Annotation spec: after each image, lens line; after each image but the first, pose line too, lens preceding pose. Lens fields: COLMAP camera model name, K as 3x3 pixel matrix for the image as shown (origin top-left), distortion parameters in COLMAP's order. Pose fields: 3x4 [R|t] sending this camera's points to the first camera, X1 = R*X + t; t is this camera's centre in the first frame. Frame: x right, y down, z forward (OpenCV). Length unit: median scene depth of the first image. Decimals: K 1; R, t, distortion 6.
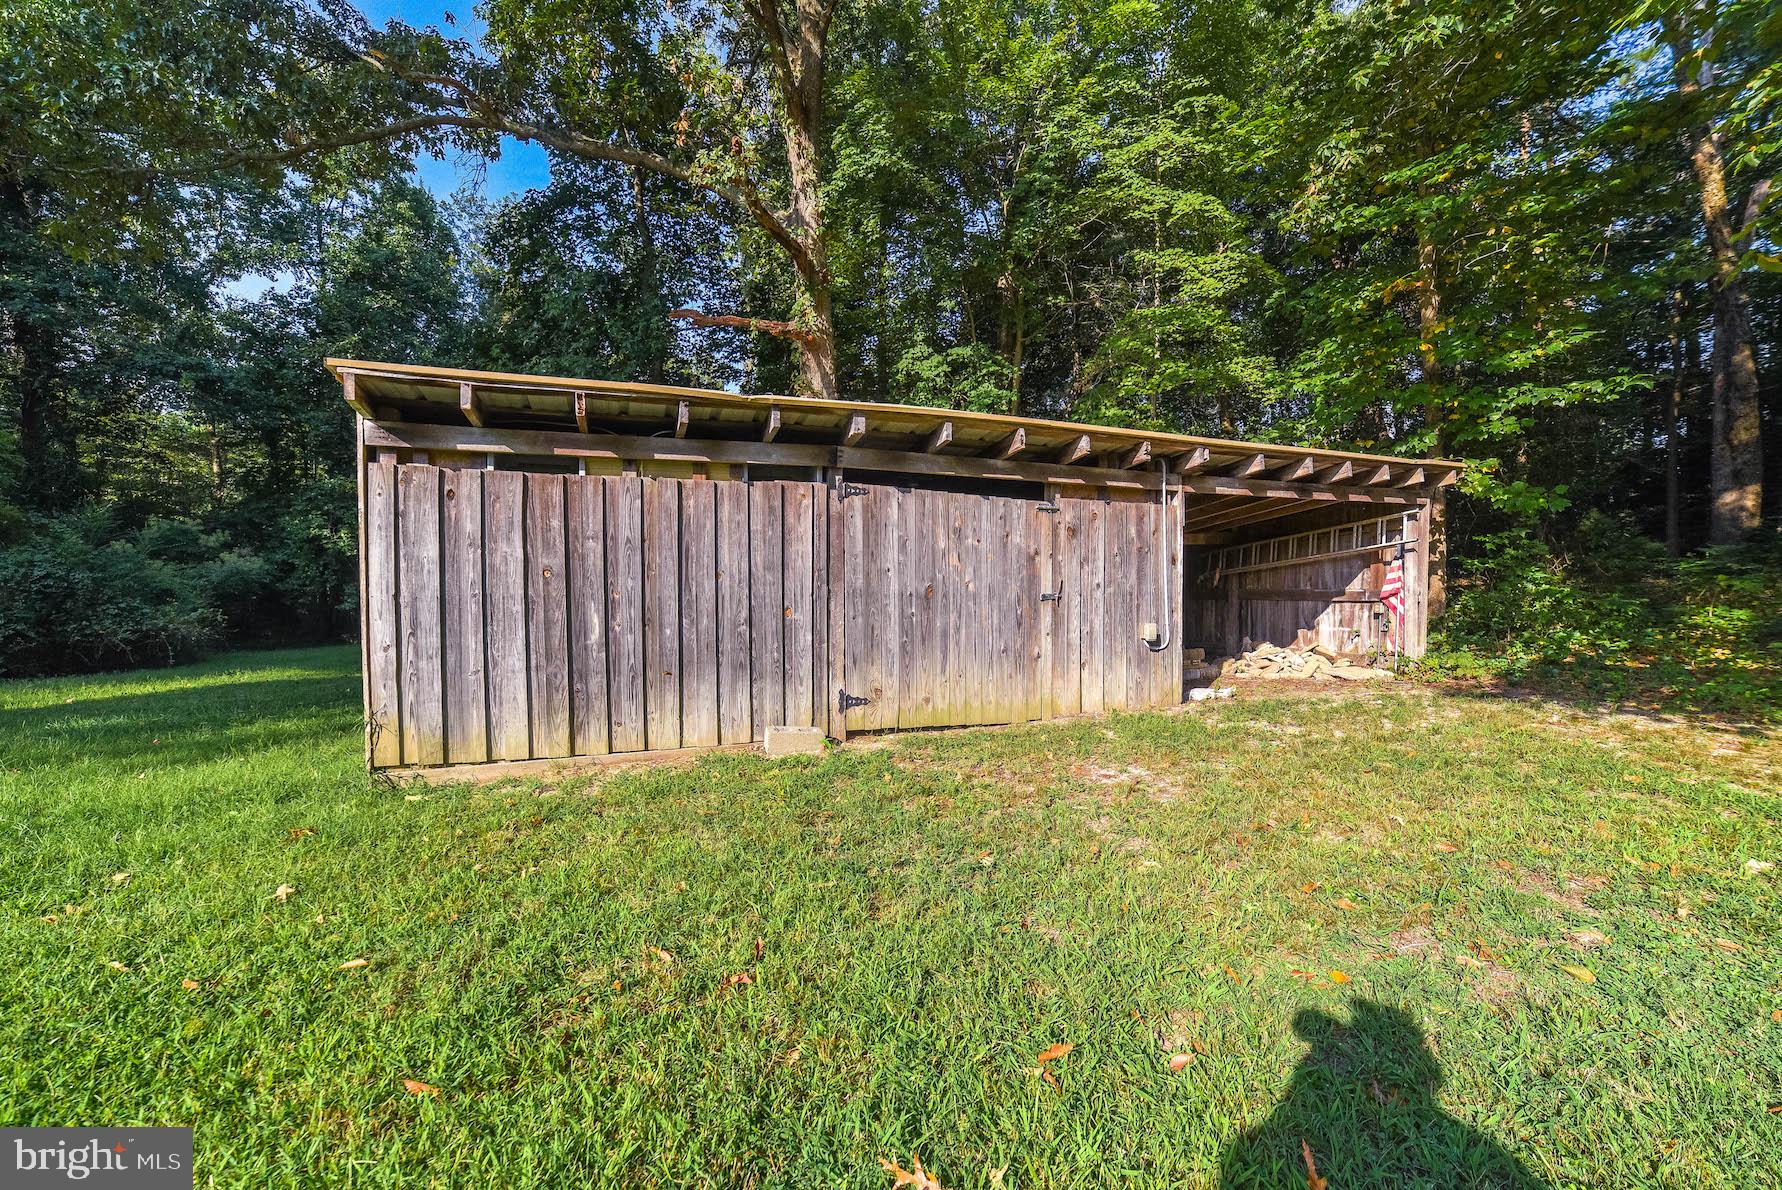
lens RADIAL K [[734.2, 0, 844.6], [0, 734.2, 600.2], [0, 0, 1]] dist [-0.050525, 0.000147]
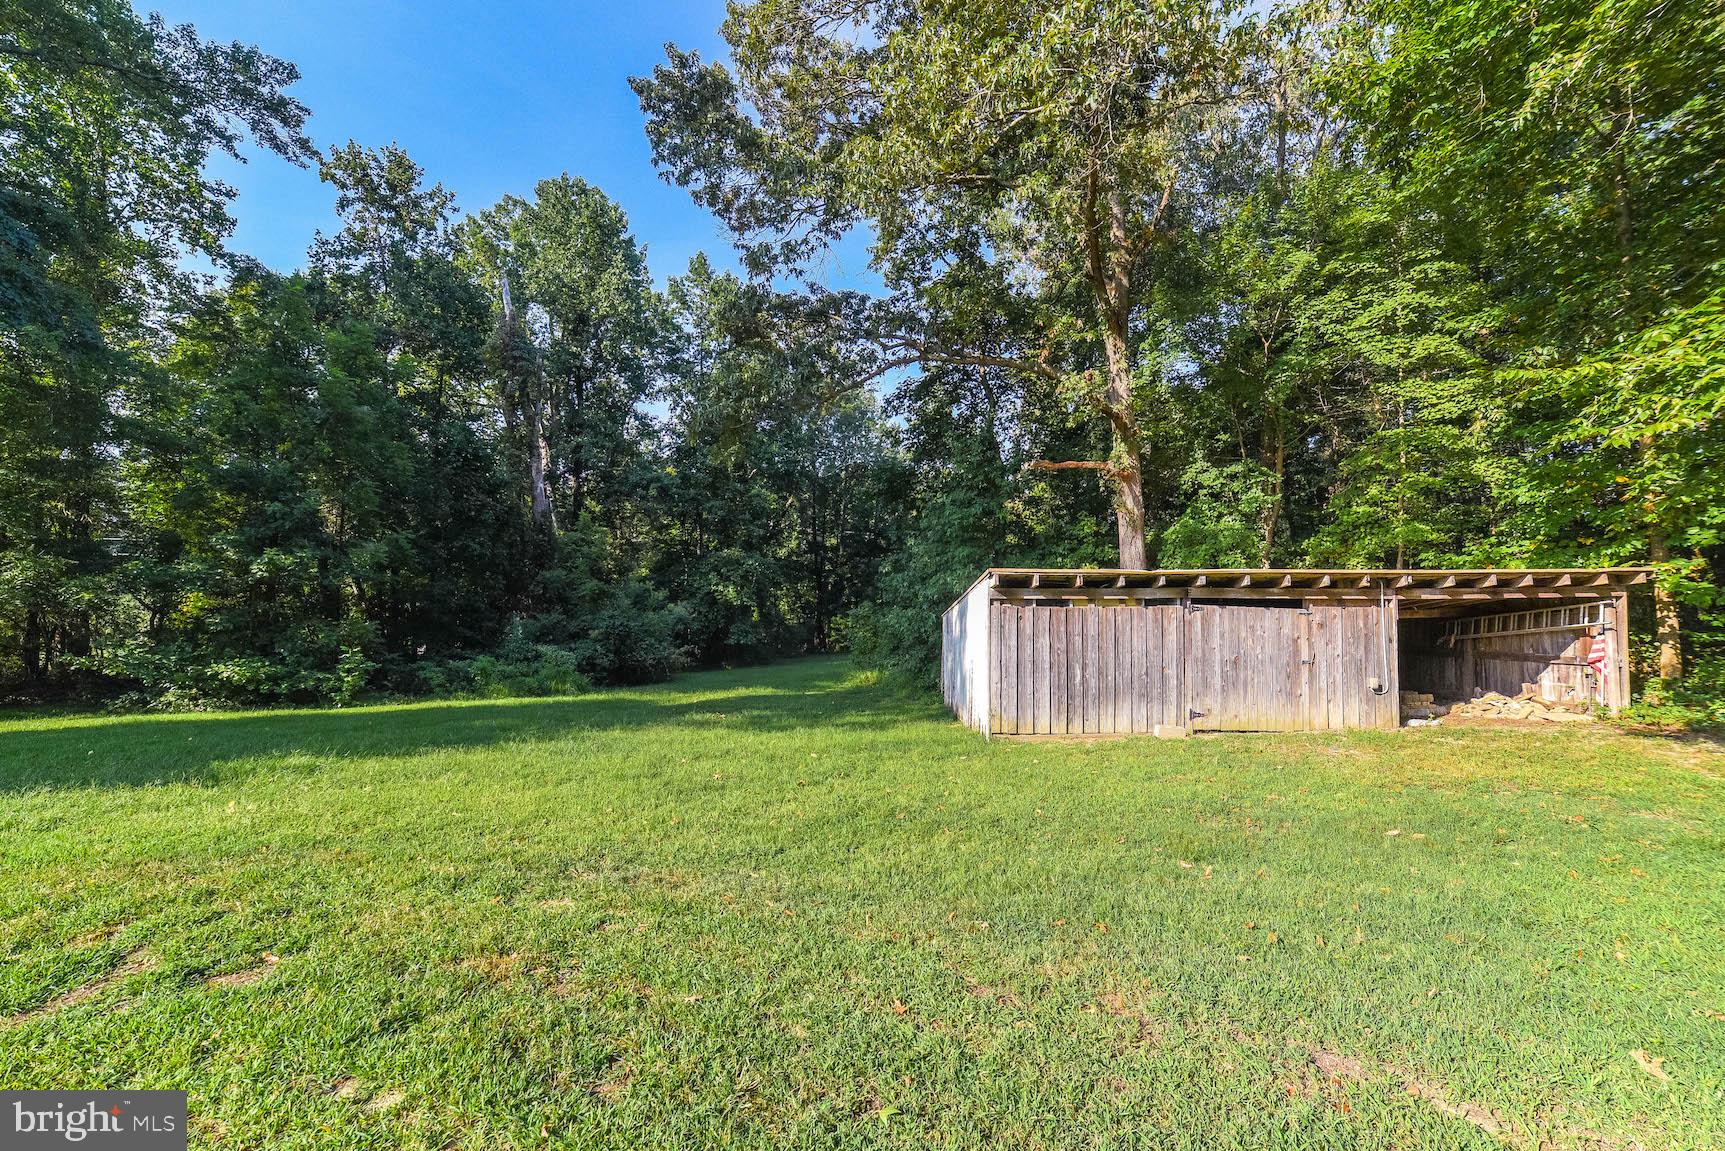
lens RADIAL K [[691.2, 0, 857.0], [0, 691.2, 588.9], [0, 0, 1]] dist [-0.079503, 0.032370]
pose [[0.946080, -0.007204, -0.323852, -0.224090], [-0.014069, 0.997896, -0.063298, -0.062426], [0.323627, 0.064441, 0.943988, -0.897172]]
